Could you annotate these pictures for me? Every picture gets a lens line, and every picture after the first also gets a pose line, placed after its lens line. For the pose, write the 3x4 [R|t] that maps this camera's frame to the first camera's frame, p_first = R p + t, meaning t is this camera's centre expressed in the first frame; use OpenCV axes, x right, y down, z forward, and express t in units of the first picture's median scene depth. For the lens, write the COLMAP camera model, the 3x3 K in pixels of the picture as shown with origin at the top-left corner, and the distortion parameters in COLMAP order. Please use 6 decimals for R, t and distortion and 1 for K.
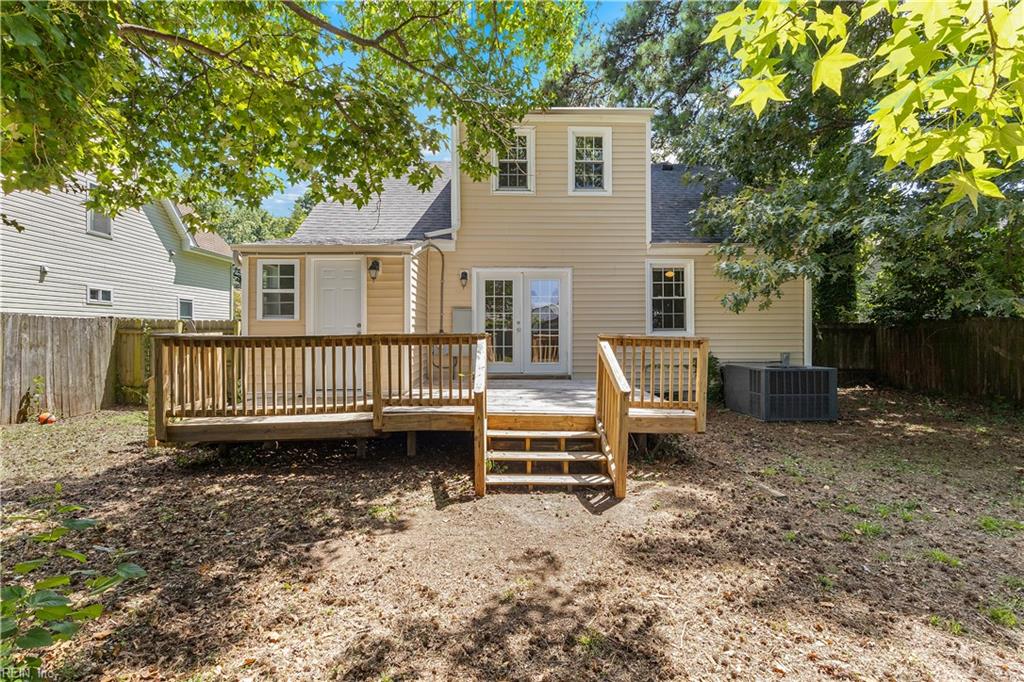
lens RADIAL K [[478.6, 0, 520.4], [0, 478.6, 336.8], [0, 0, 1]] dist [0.002895, -0.000161]
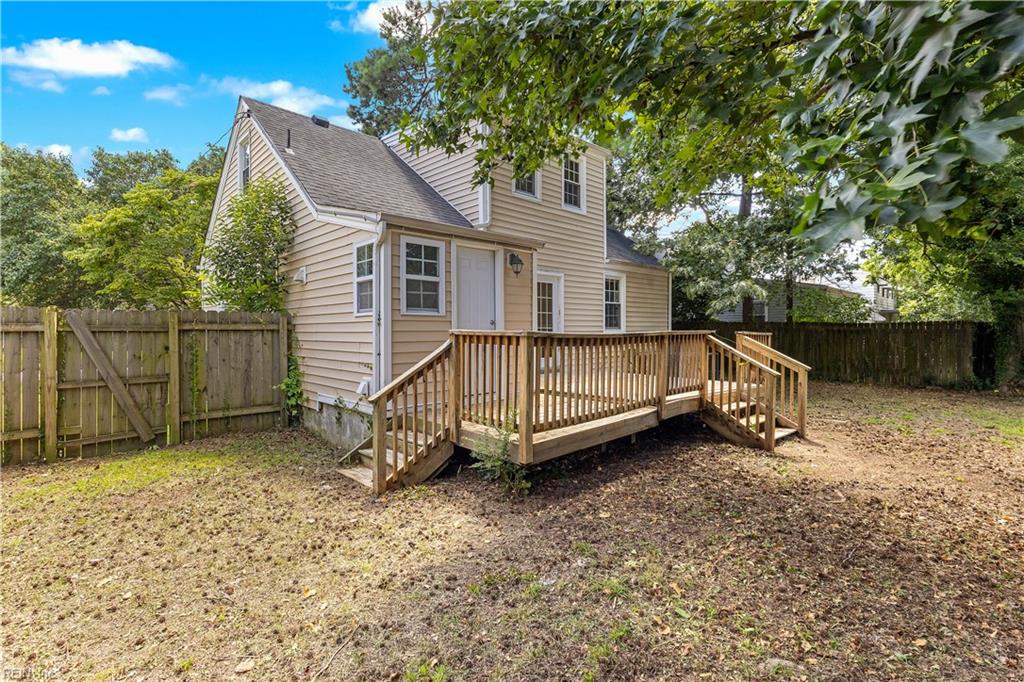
lens RADIAL K [[478.6, 0, 513.0], [0, 478.6, 337.4], [0, 0, 1]] dist [0.002895, -0.000161]
pose [[0.743060, -0.006273, 0.669196, -0.929840], [0.000974, 0.999965, 0.008293, -0.001833], [-0.669224, -0.005510, 0.743040, 0.298959]]
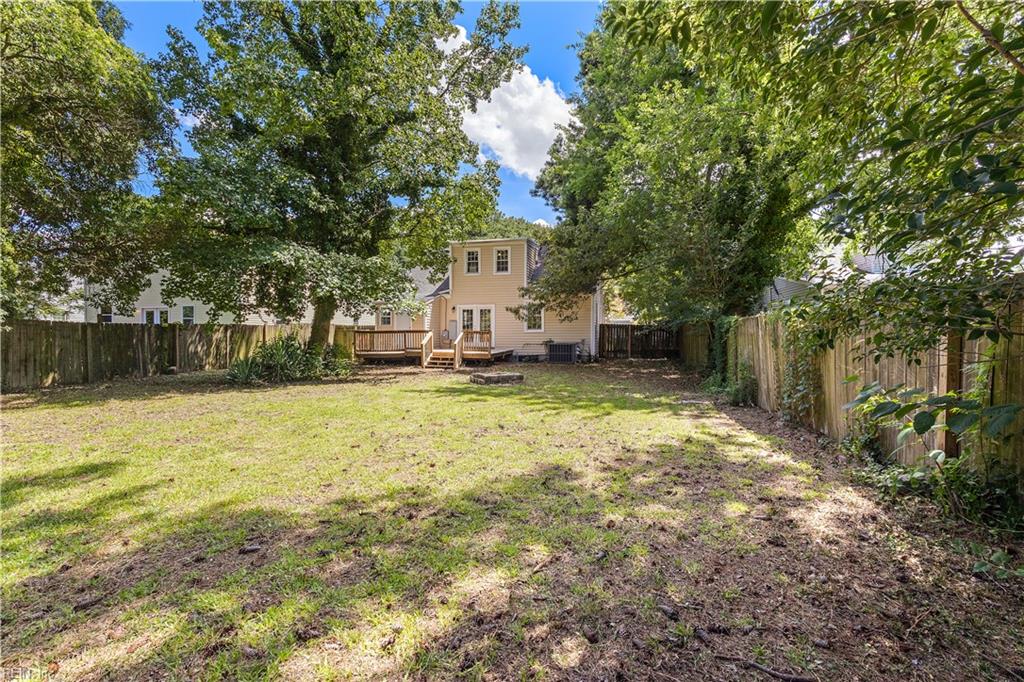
lens RADIAL K [[478.6, 0, 506.9], [0, 478.6, 339.4], [0, 0, 1]] dist [0.002895, -0.000161]
pose [[0.952761, 0.007394, -0.303631, 1.168644], [-0.005376, 0.999958, 0.007480, 0.026231], [0.303673, -0.005495, 0.952760, -1.701935]]
